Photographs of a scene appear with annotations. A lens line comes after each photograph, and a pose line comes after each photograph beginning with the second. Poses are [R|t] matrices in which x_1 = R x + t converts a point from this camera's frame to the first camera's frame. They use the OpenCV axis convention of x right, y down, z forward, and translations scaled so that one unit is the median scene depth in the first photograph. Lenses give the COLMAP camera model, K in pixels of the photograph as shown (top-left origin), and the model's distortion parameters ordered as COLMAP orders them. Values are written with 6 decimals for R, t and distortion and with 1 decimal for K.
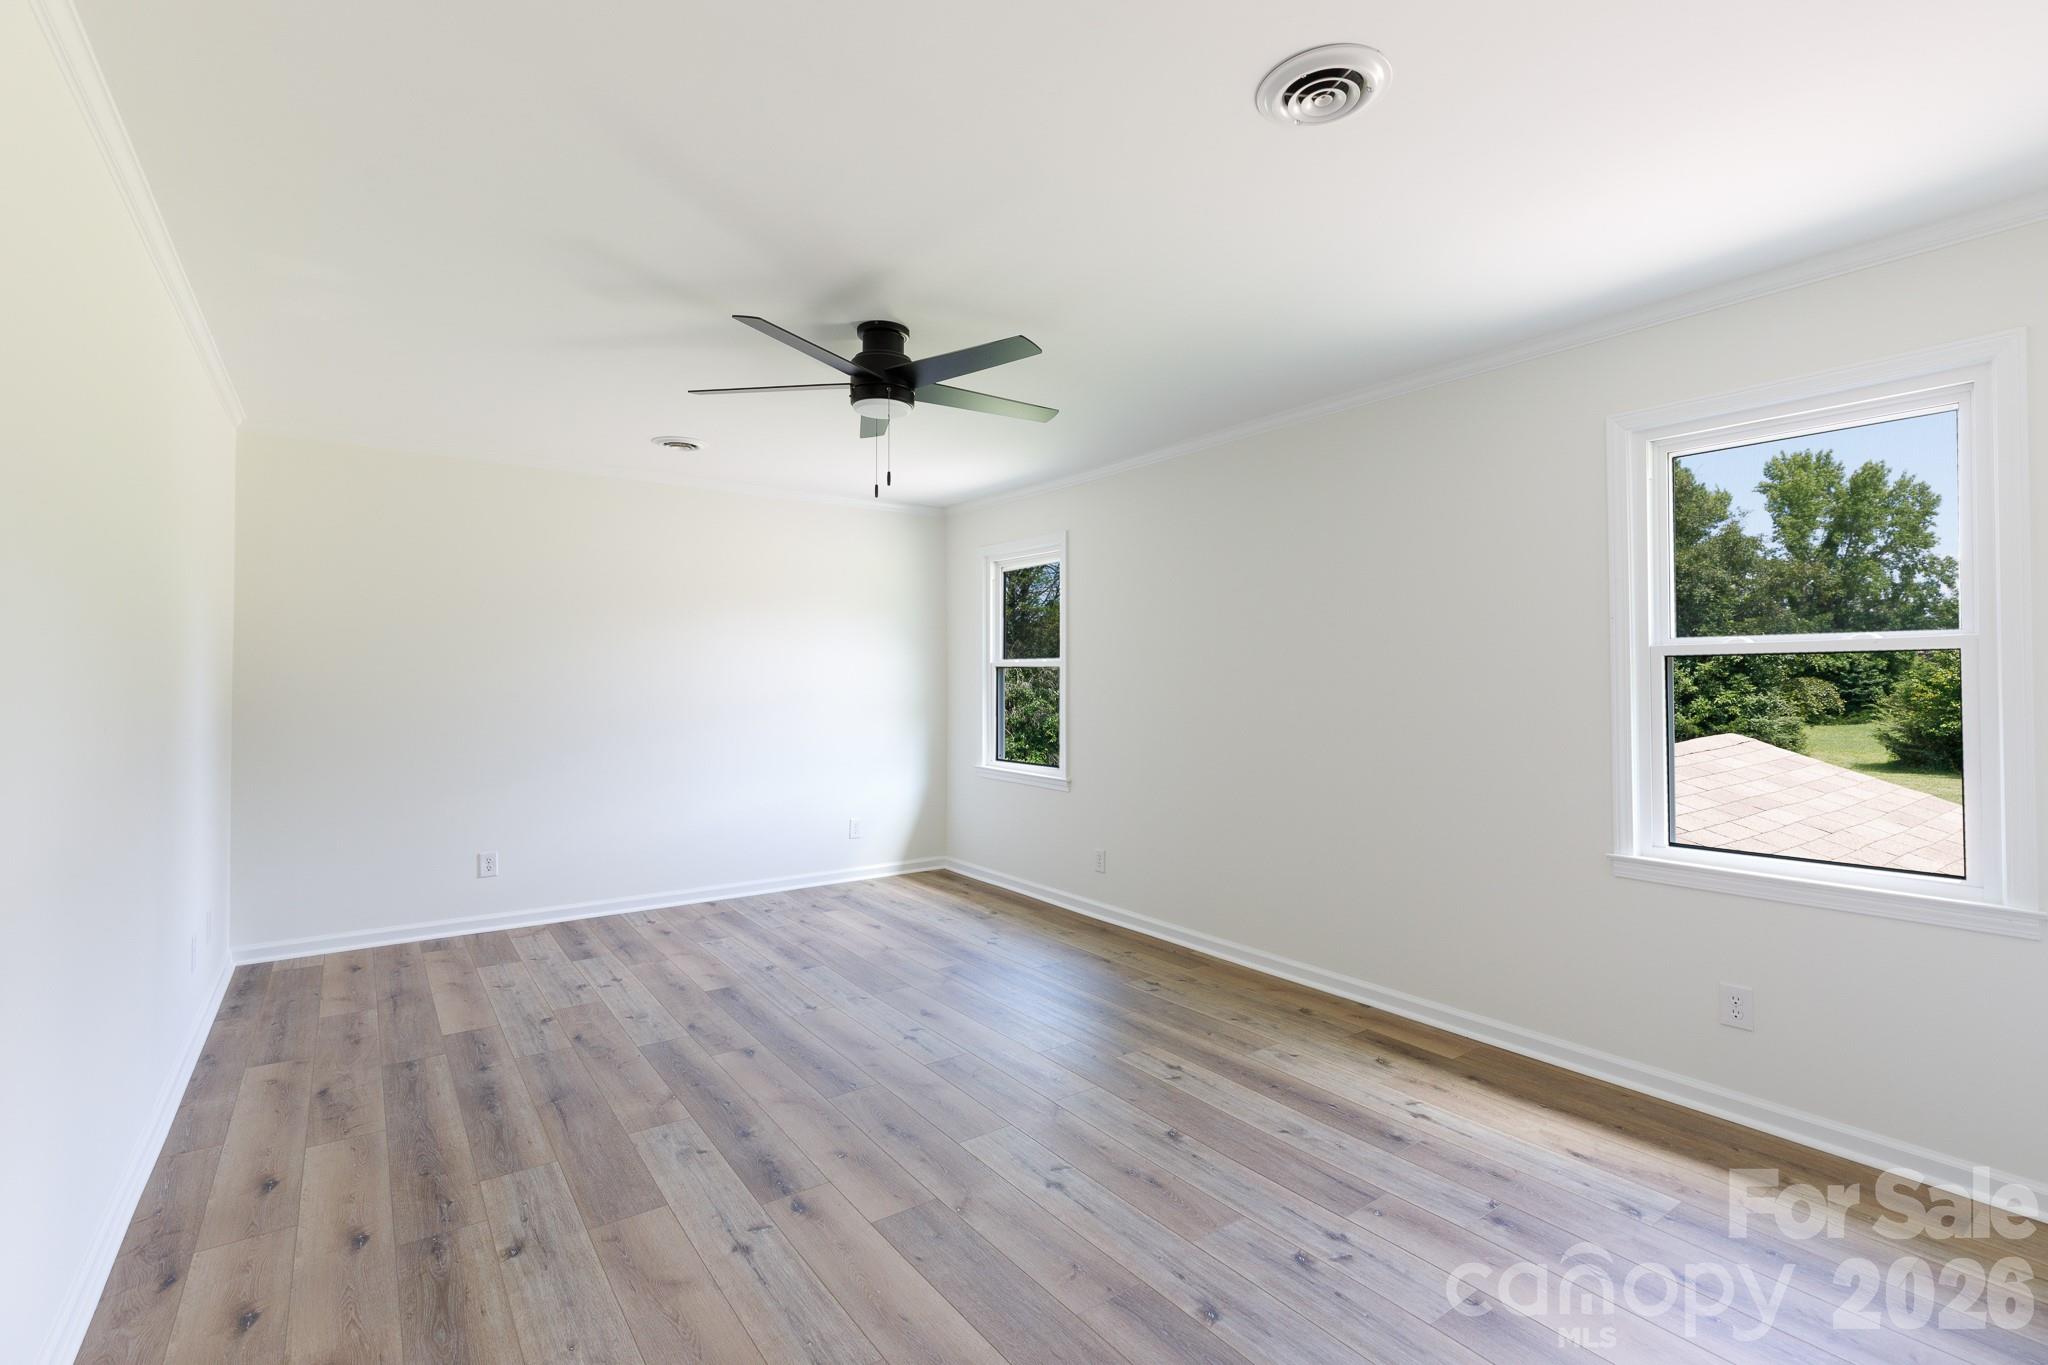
lens RADIAL K [[930.1, 0, 1026.4], [0, 930.1, 681.5], [0, 0, 1]] dist [0.004402, 0.000994]
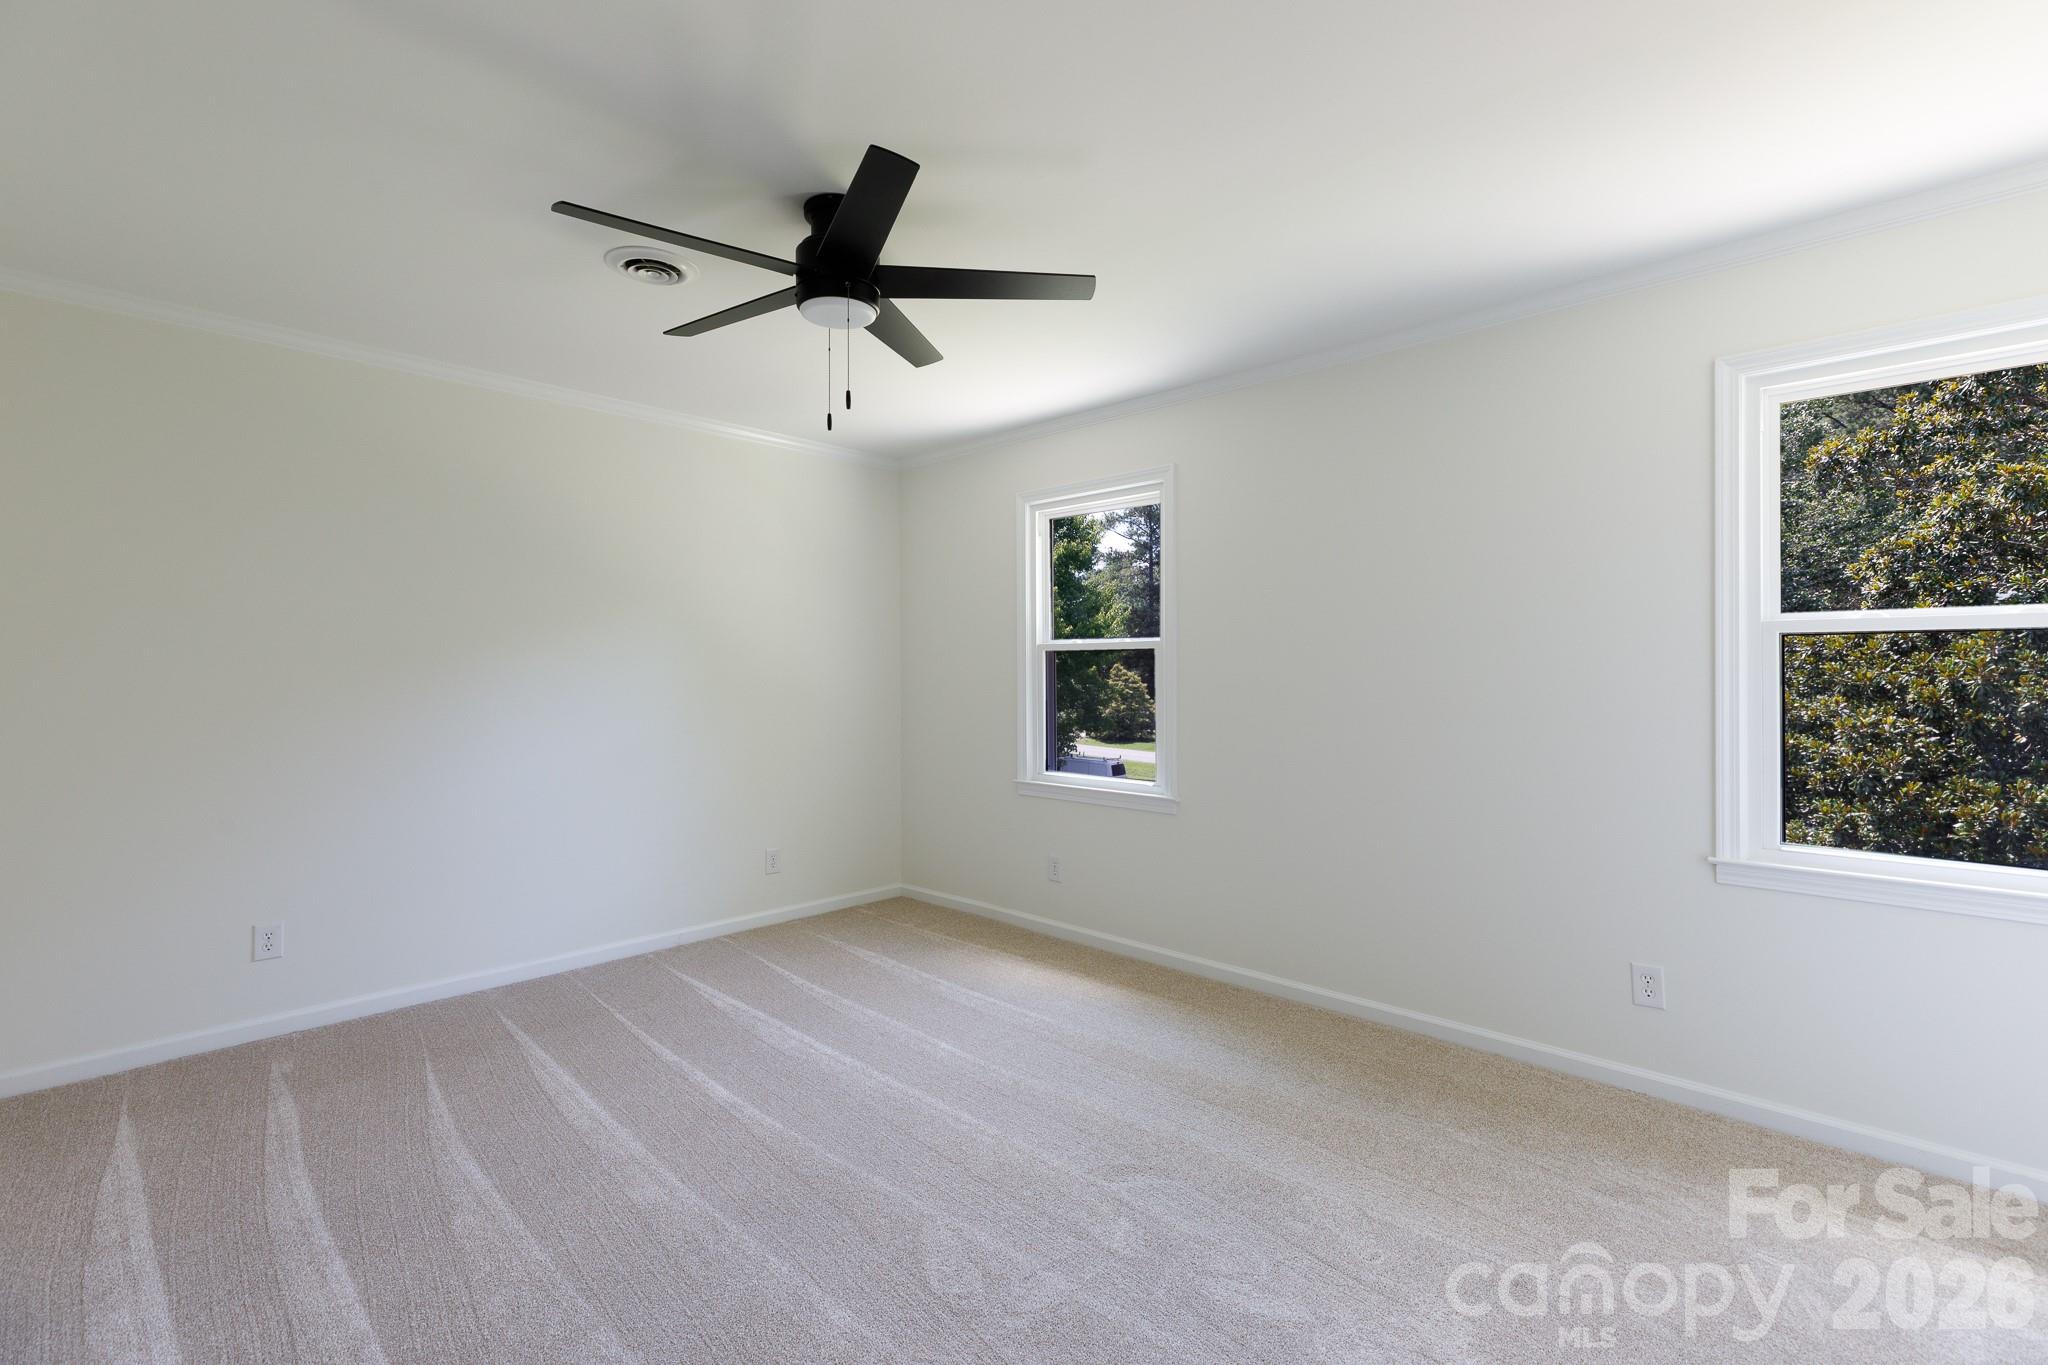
lens RADIAL K [[930.1, 0, 1019.4], [0, 930.1, 669.8], [0, 0, 1]] dist [0.004402, 0.000994]
pose [[0.982951, -0.004209, 0.183818, -0.178460], [0.003606, 0.999987, 0.003614, 0.000908], [-0.183831, -0.002889, 0.982954, 0.254734]]
